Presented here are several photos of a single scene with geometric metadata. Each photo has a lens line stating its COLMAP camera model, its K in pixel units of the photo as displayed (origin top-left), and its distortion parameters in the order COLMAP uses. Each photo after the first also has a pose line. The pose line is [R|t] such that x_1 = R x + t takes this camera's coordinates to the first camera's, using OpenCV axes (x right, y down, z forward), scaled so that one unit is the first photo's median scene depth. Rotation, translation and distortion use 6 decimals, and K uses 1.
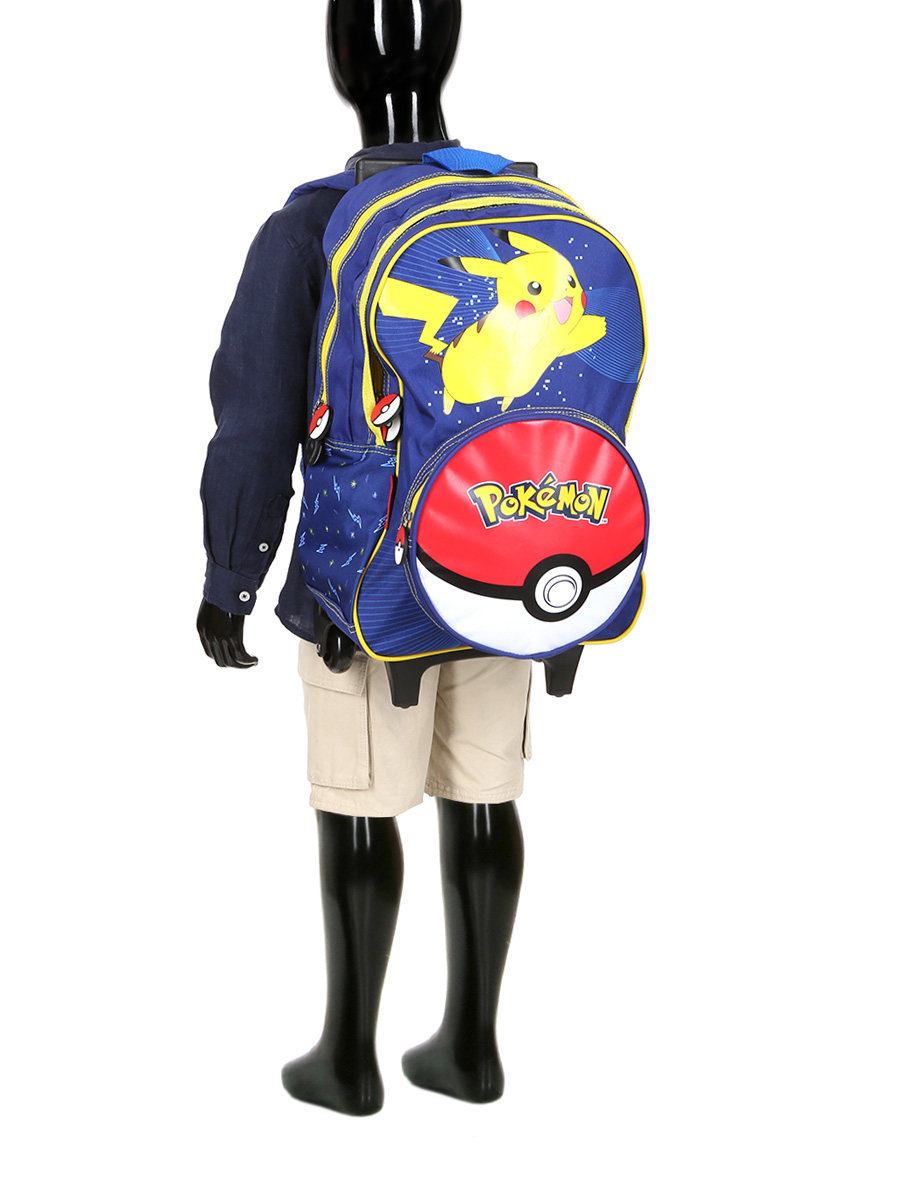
lens RADIAL K [[1770.2, 0, 450.0], [0, 1770.2, 600.0], [0, 0, 1]] dist [-0.015903, -0.012247]
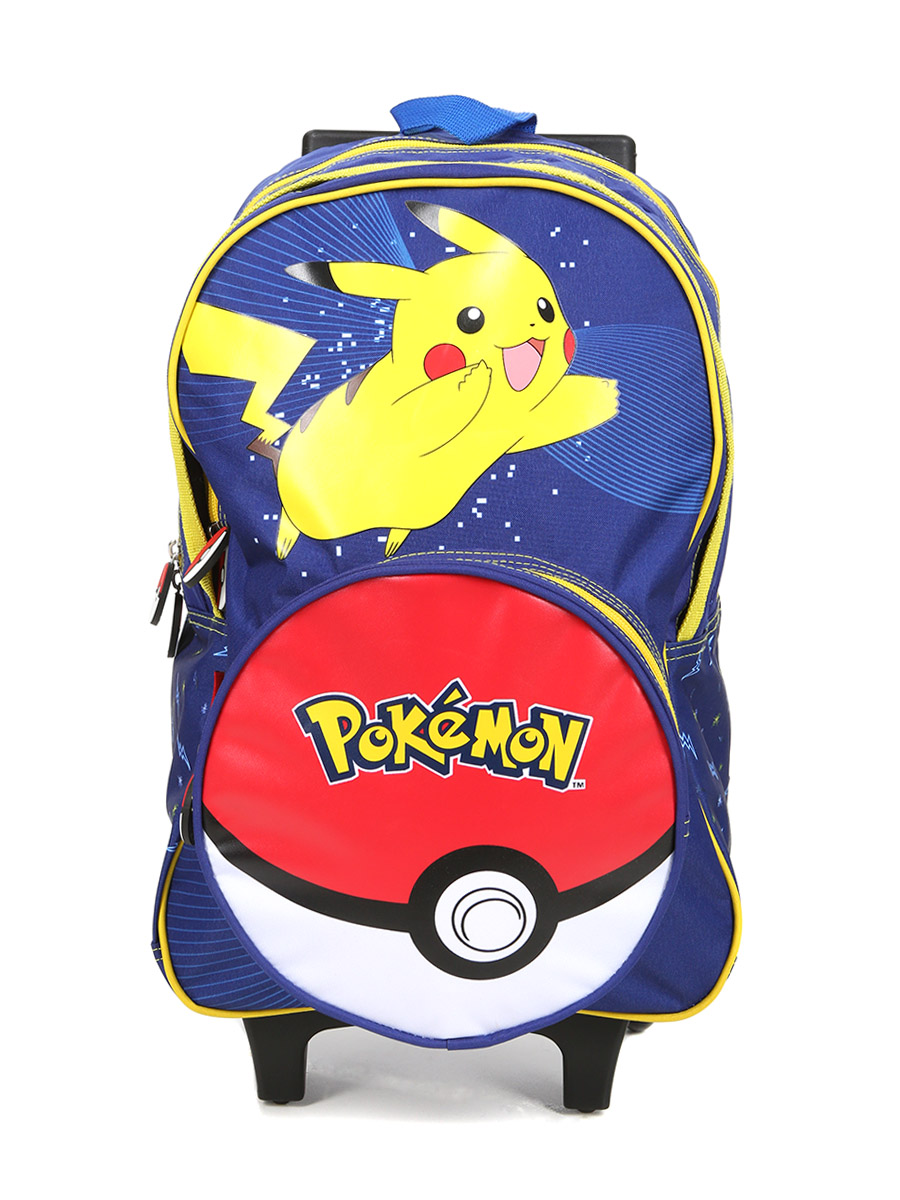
lens RADIAL K [[1950.3, 0, 450.0], [0, 1950.3, 600.0], [0, 0, 1]] dist [-0.032866, 0.034902]
pose [[0.950784, 0.035049, -0.307865, 0.220995], [-0.069275, 0.992476, -0.100954, -0.038821], [0.302010, 0.117313, 0.946059, 0.476438]]
